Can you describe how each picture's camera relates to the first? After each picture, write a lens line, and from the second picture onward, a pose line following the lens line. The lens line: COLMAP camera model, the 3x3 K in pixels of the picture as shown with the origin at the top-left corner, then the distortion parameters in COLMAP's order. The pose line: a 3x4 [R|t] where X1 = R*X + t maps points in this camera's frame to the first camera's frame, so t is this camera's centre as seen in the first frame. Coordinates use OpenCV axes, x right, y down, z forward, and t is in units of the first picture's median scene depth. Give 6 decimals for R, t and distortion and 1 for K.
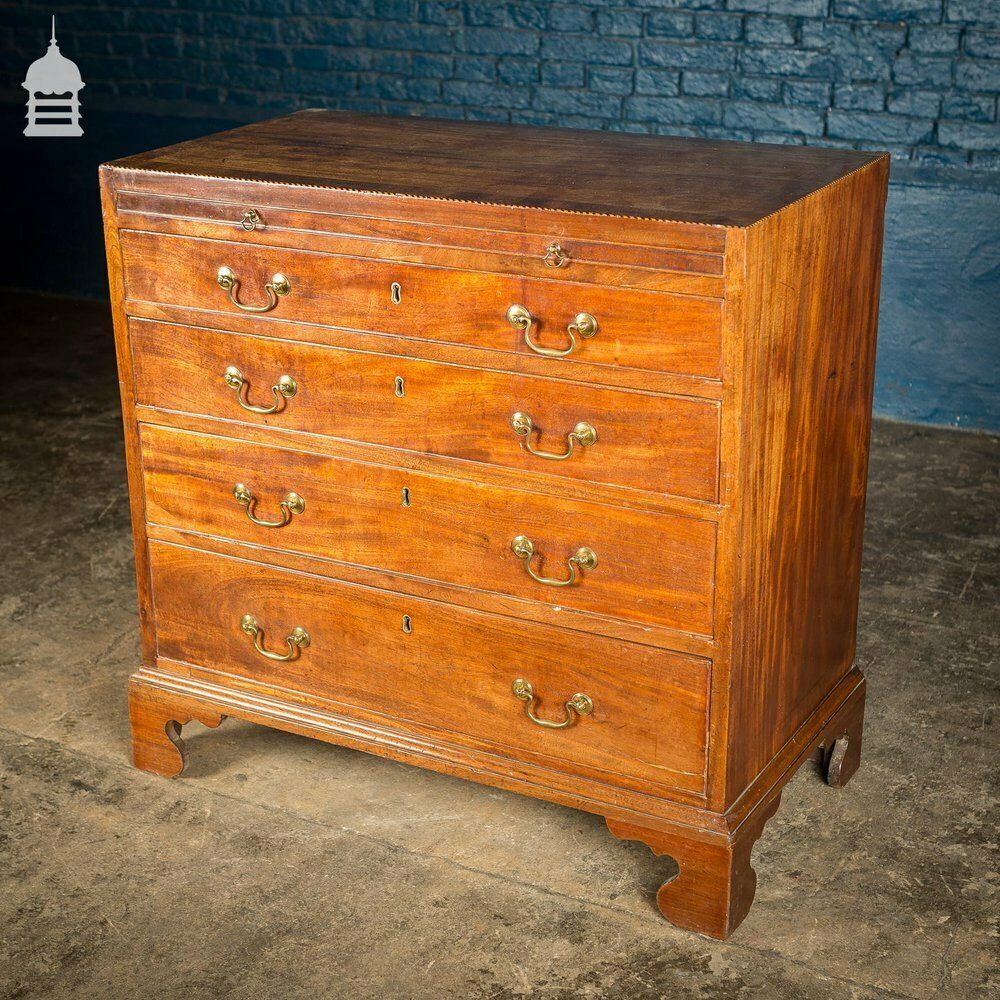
lens RADIAL K [[1834.8, 0, 491.3], [0, 1834.8, 517.6], [0, 0, 1]] dist [-0.036401, 0.000000]
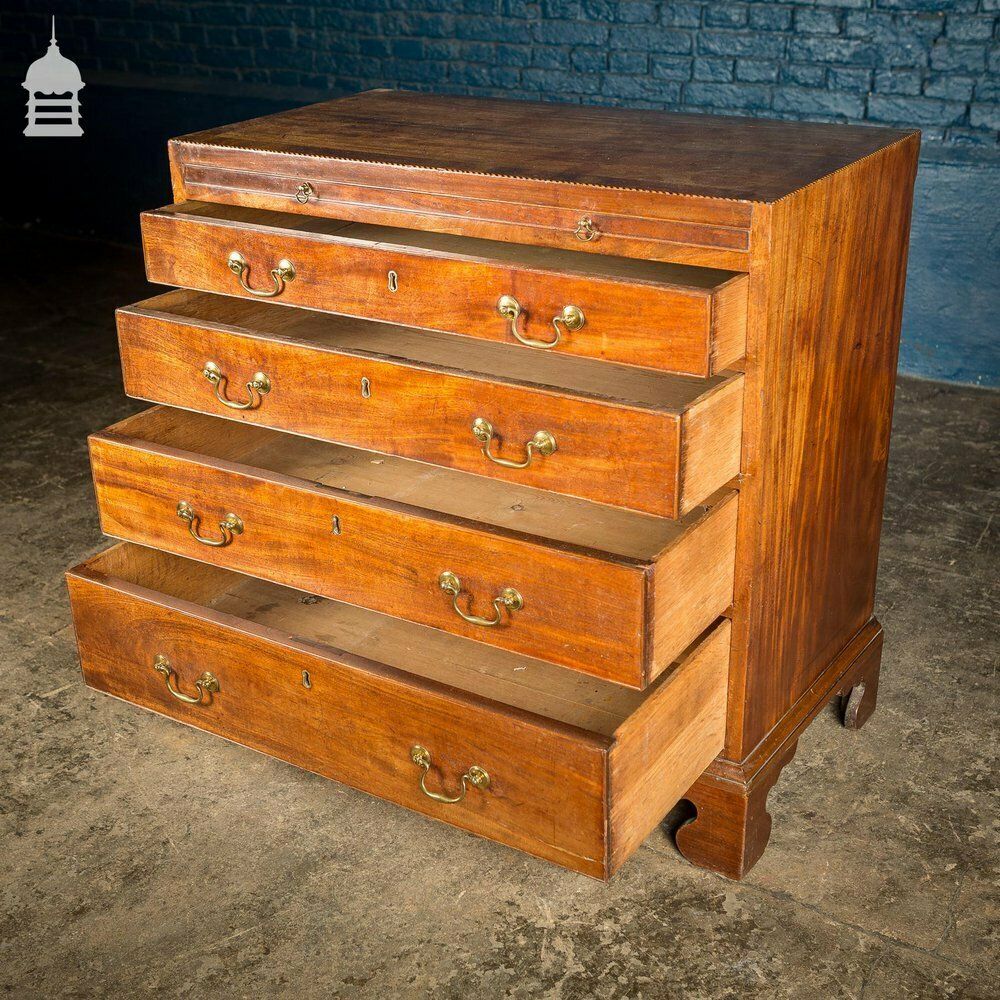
lens RADIAL K [[1501.6, 0, 487.2], [0, 1501.6, 514.8], [0, 0, 1]] dist [-0.001679, 0.000000]
pose [[0.997709, 0.019348, -0.064822, 0.025181], [-0.016116, 0.998618, 0.050021, -0.016137], [0.065701, -0.048861, 0.996642, 0.098547]]
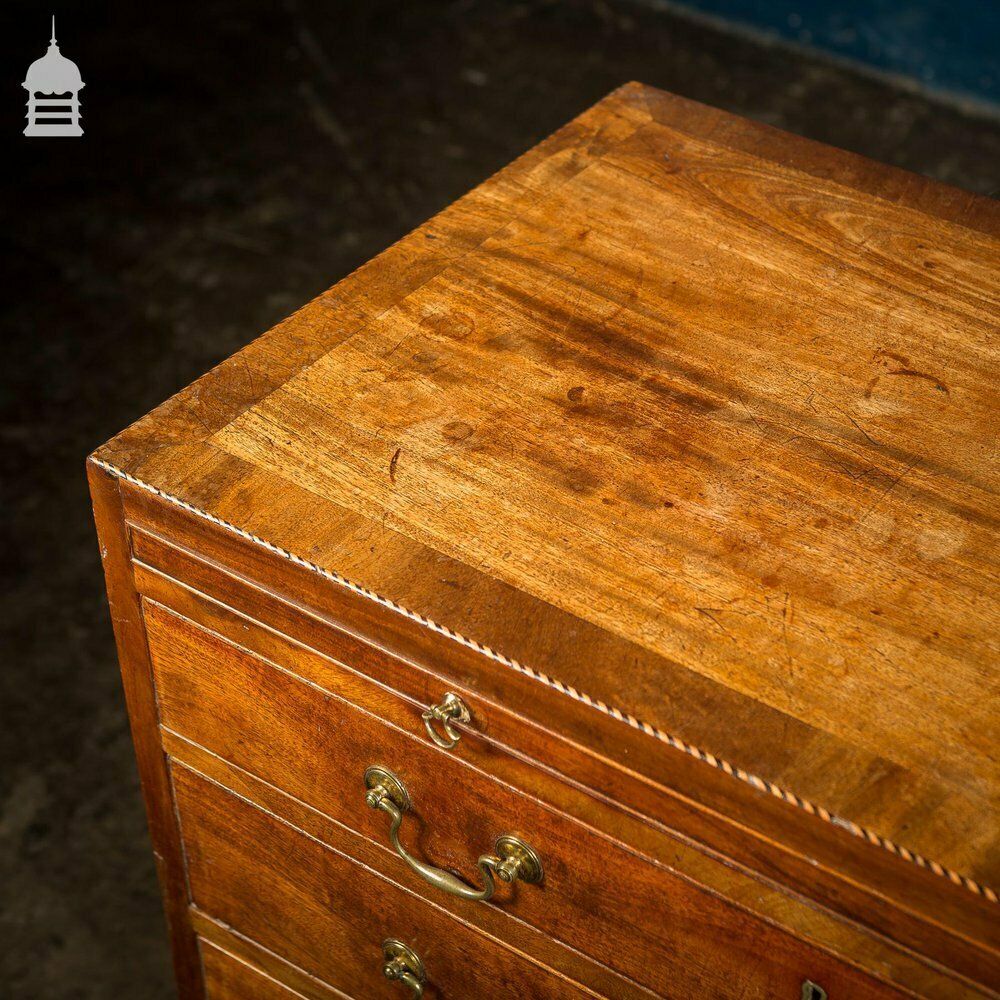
lens RADIAL K [[2375.3, 0, 574.8], [0, 2375.3, 423.9], [0, 0, 1]] dist [0.030712, 0.000000]
pose [[0.991780, 0.079138, -0.100544, -0.043537], [-0.050931, 0.965023, 0.257170, -0.261302], [0.117379, -0.249935, 0.961122, 0.395722]]
